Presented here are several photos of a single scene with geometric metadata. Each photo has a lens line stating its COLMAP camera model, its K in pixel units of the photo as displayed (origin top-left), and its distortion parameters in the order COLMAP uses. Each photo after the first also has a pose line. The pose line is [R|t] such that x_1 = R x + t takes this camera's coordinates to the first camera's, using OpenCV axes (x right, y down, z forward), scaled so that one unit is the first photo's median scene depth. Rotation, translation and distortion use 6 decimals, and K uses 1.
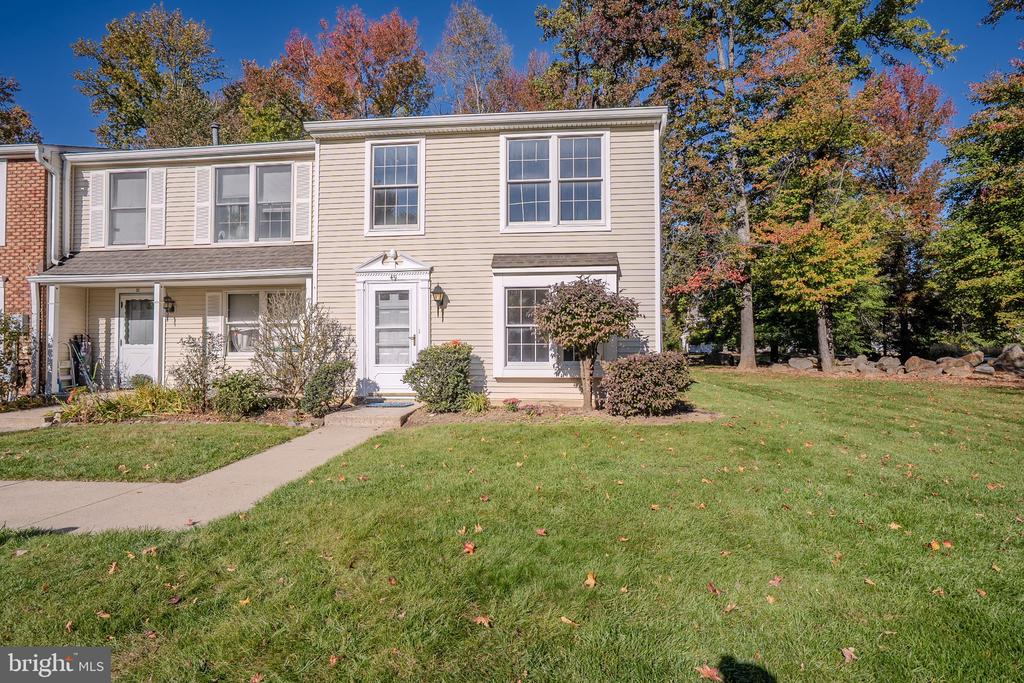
lens RADIAL K [[559.0, 0, 507.2], [0, 559.0, 336.9], [0, 0, 1]] dist [-0.008837, 0.005982]
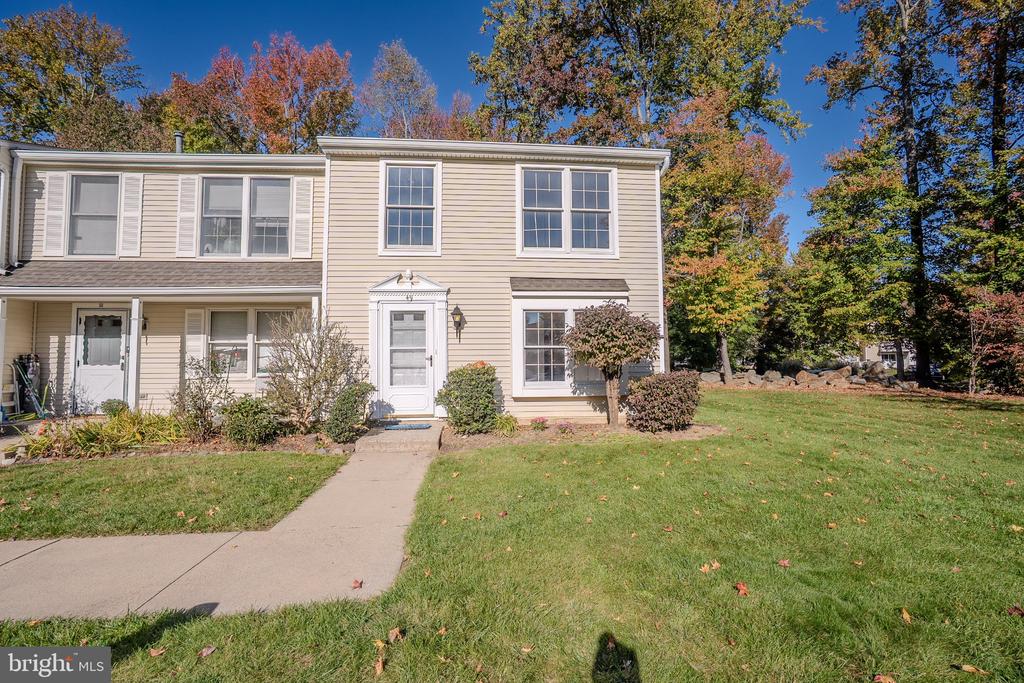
lens RADIAL K [[510.8, 0, 517.9], [0, 510.8, 338.0], [0, 0, 1]] dist [-0.022781, 0.008845]
pose [[0.979458, 0.005730, 0.201568, -0.194294], [0.000161, 0.999574, -0.029196, -0.007822], [-0.201650, 0.028629, 0.979039, 0.073387]]
